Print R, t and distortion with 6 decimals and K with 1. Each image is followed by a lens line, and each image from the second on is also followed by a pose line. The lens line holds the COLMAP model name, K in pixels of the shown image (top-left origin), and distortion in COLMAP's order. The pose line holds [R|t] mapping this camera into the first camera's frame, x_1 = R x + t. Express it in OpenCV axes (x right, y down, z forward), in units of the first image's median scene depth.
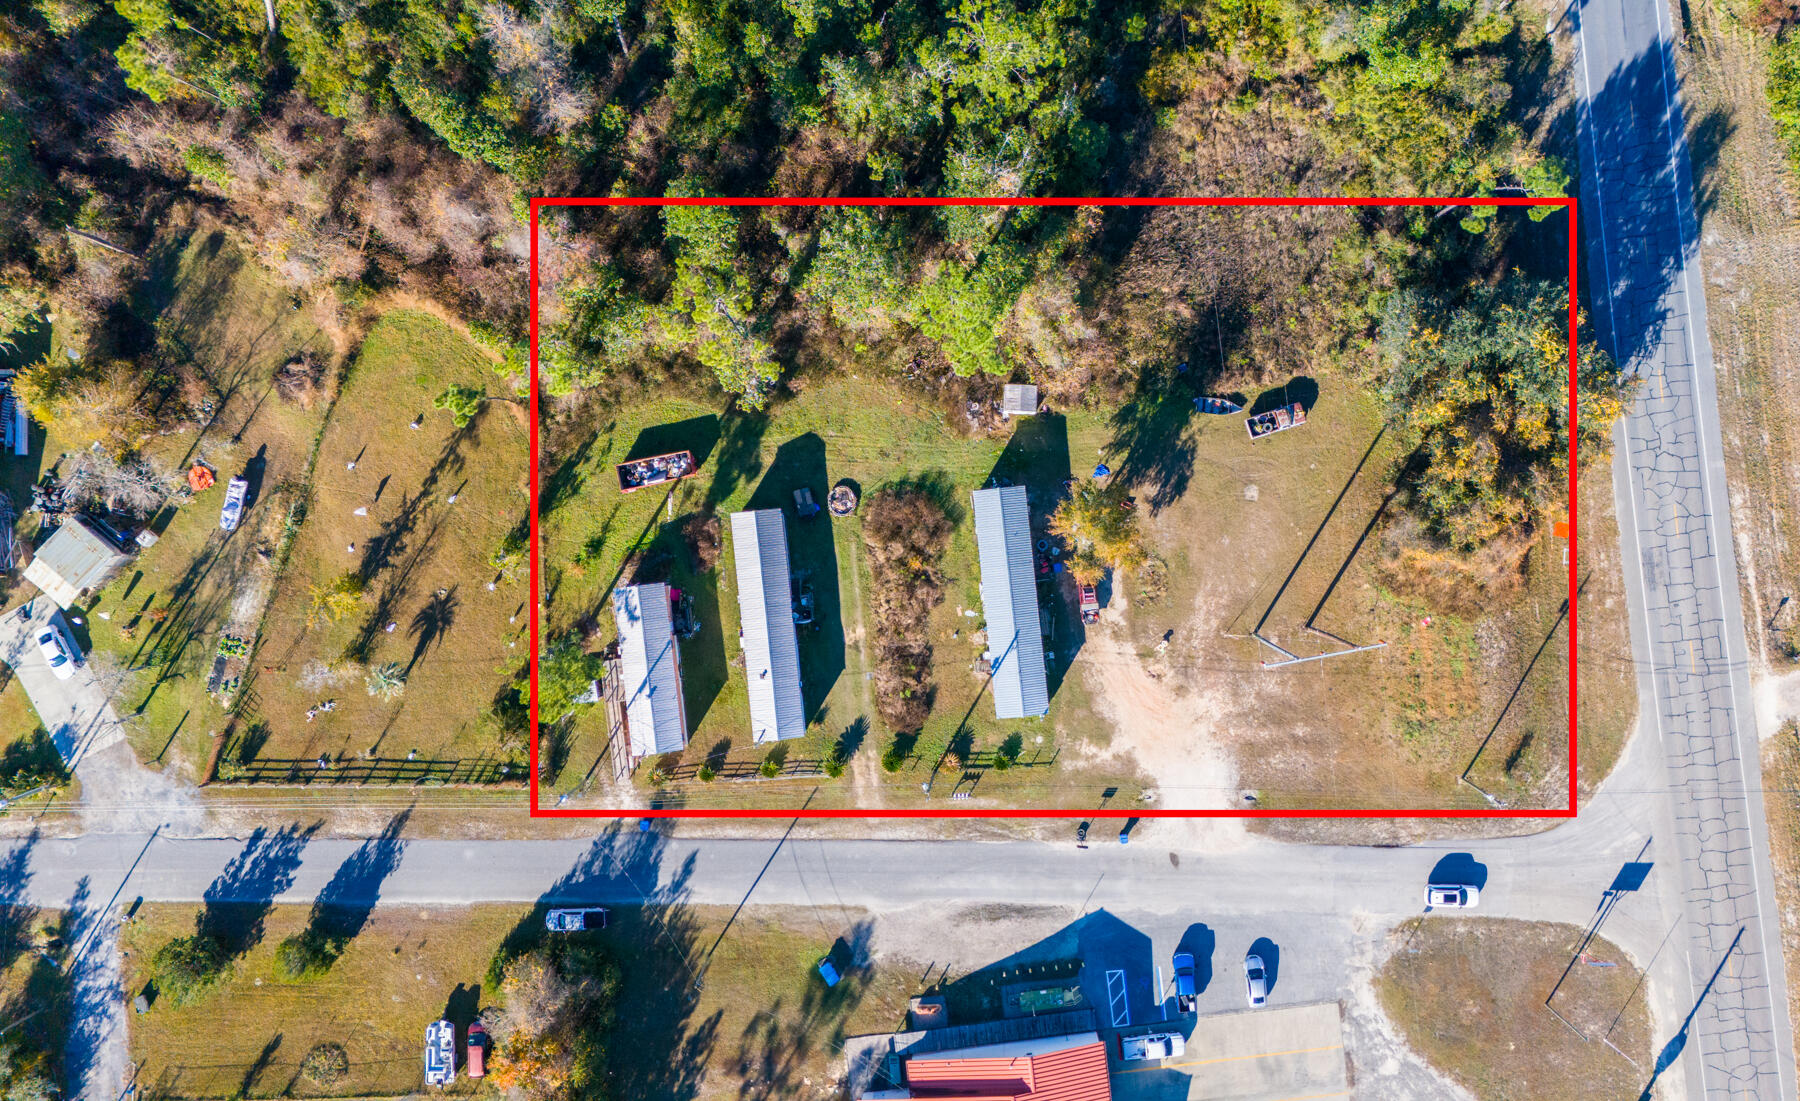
lens RADIAL K [[1435.4, 0, 982.3], [0, 1435.4, 534.2], [0, 0, 1]] dist [0.065011, -0.057416]
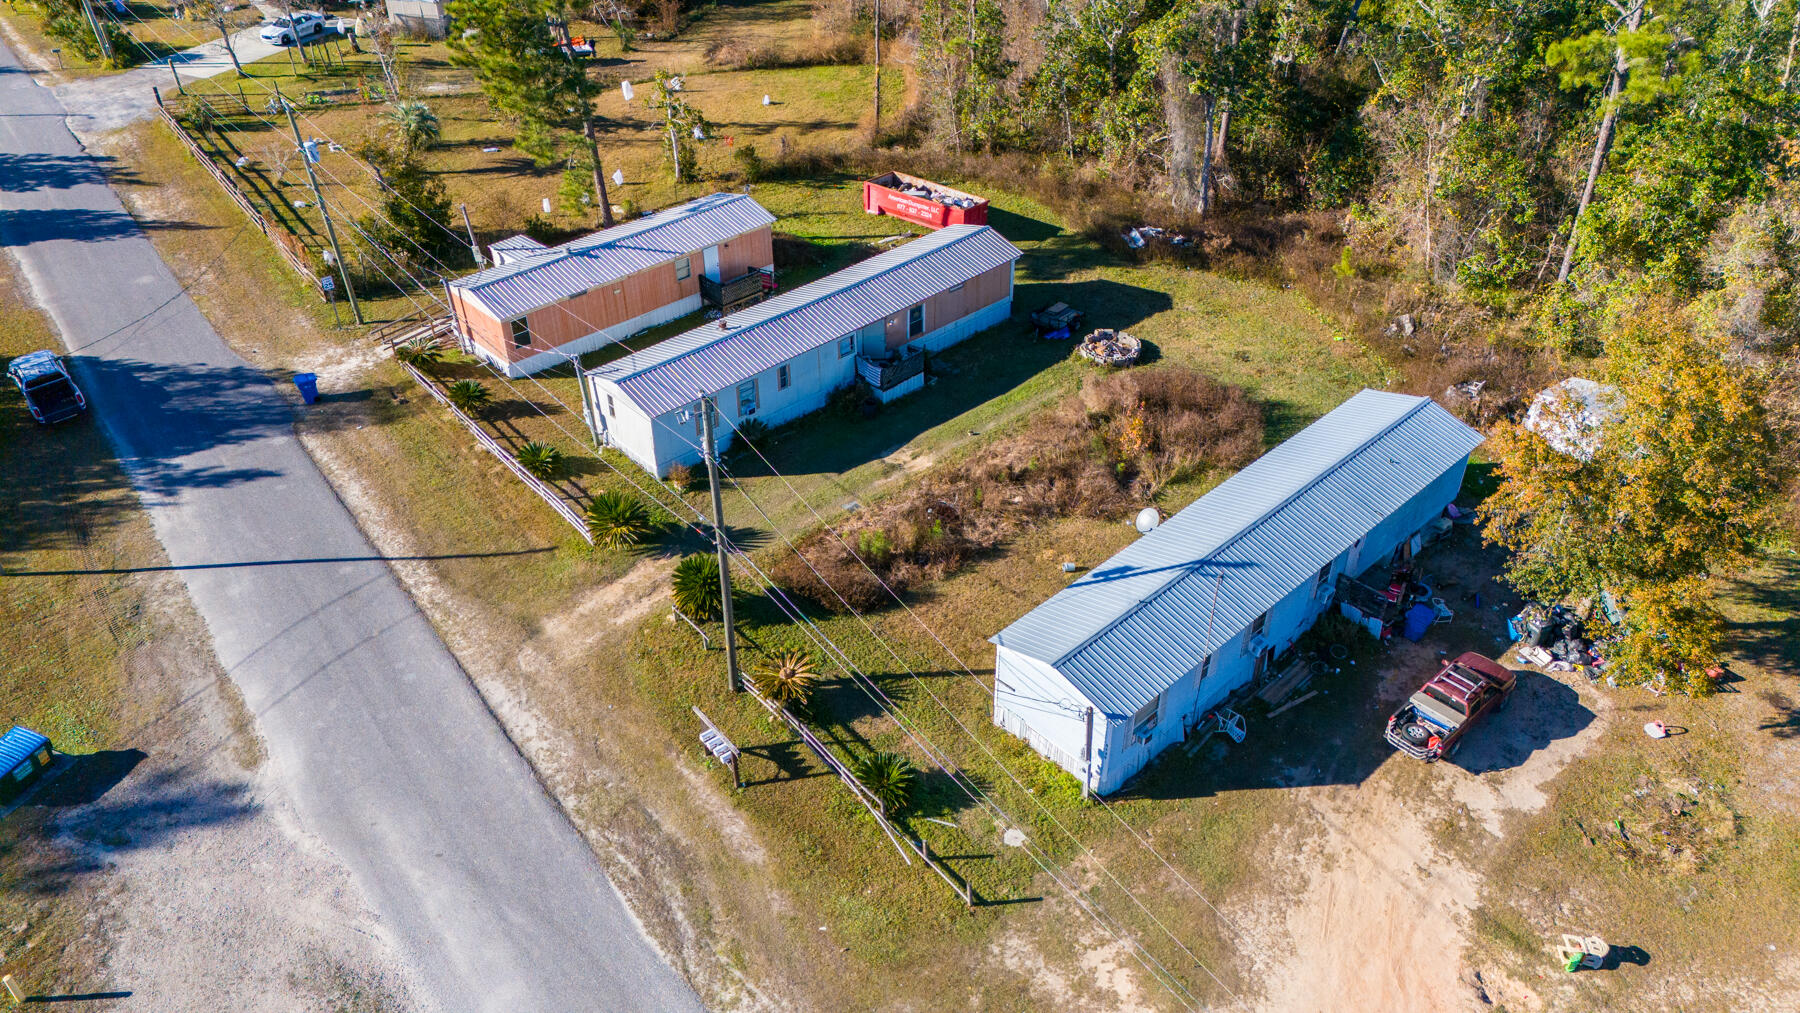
lens RADIAL K [[1306.5, 0, 895.4], [0, 1306.5, 516.7], [0, 0, 1]] dist [0.068559, -0.062806]
pose [[0.607525, 0.463262, -0.645215, 0.169589], [-0.794300, 0.355406, -0.492721, 0.273750], [0.001054, 0.811835, 0.583887, 0.786059]]
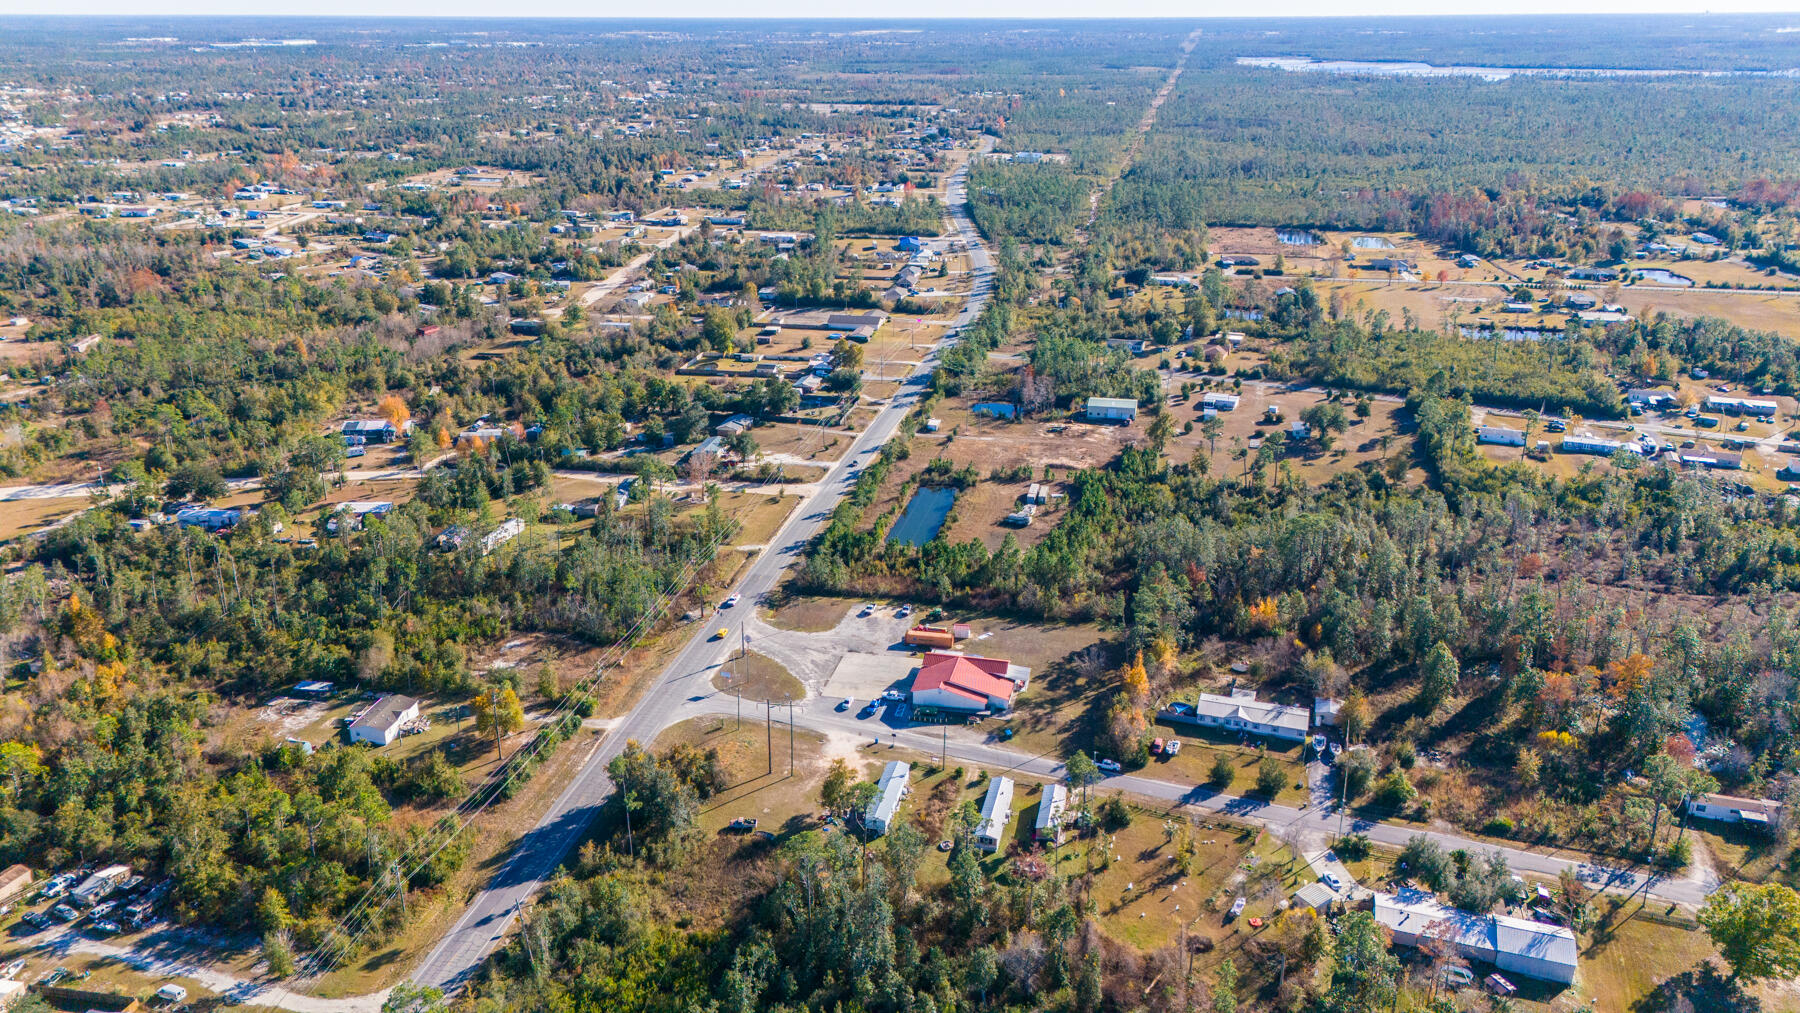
lens RADIAL K [[1306.5, 0, 903.1], [0, 1306.5, 488.2], [0, 0, 1]] dist [0.068559, -0.062806]
pose [[-0.944716, -0.119373, 0.305389, -0.562219], [0.327833, -0.326360, 0.886575, -1.577758], [-0.006166, 0.937677, 0.347452, -0.159000]]
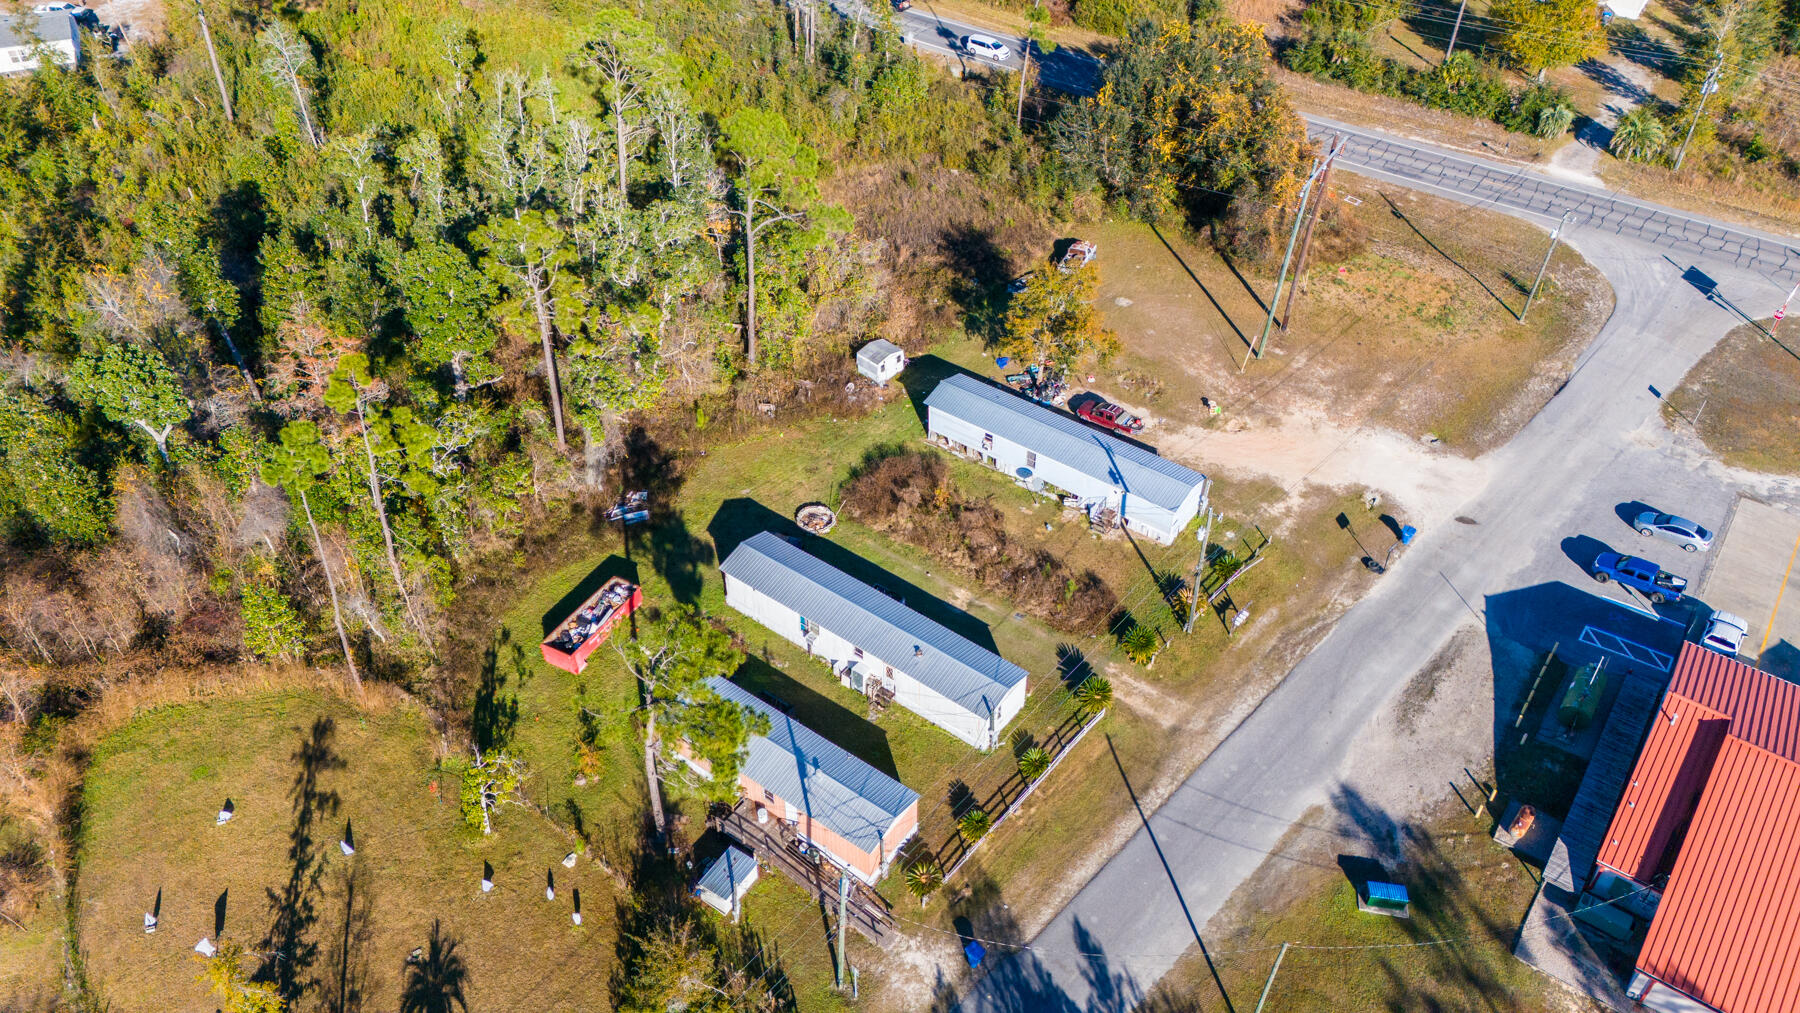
lens RADIAL K [[1306.5, 0, 898.5], [0, 1306.5, 511.1], [0, 0, 1]] dist [0.068559, -0.062806]
pose [[0.679347, -0.486508, 0.549361, -0.444977], [0.733792, 0.444164, -0.514070, 0.361266], [0.006092, 0.752348, 0.658737, 0.541752]]
